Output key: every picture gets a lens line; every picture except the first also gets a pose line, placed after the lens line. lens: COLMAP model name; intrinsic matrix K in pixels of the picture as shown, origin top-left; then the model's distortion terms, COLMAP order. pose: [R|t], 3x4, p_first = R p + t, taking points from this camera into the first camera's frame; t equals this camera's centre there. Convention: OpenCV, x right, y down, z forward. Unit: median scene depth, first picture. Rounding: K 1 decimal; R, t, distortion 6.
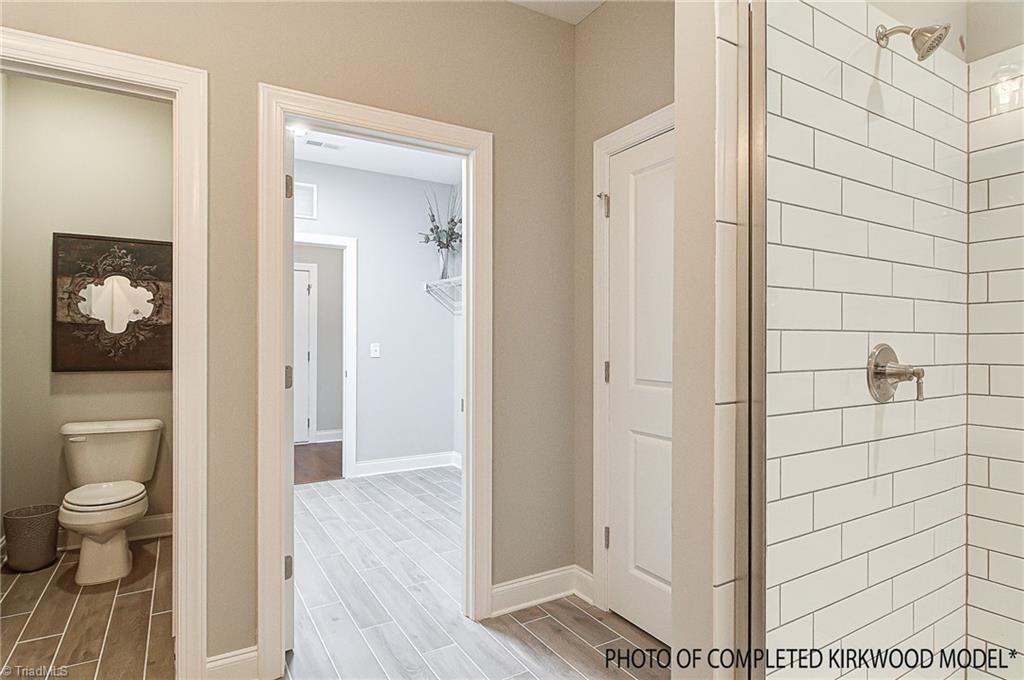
lens RADIAL K [[553.8, 0, 512.0], [0, 553.8, 340.0], [0, 0, 1]] dist [-0.002066, -0.001871]
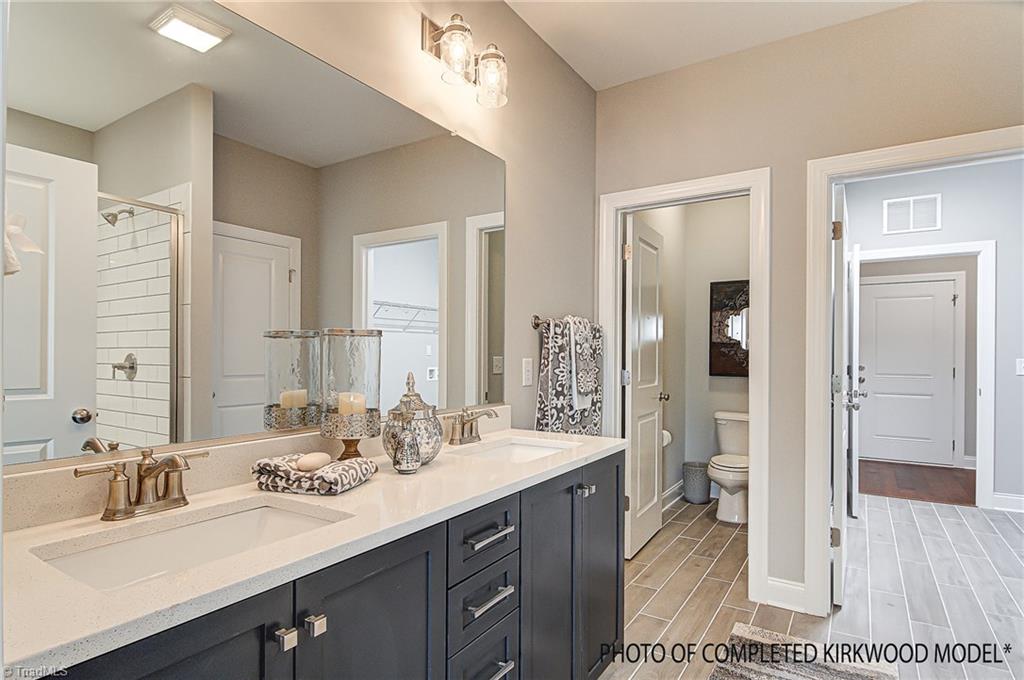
lens RADIAL K [[553.8, 0, 512.0], [0, 553.8, 340.0], [0, 0, 1]] dist [-0.002066, -0.001871]
pose [[0.449456, -0.021916, -0.893034, 0.261085], [-0.002026, 0.999671, -0.025552, -0.000071], [0.893300, 0.013294, 0.449264, -0.145573]]
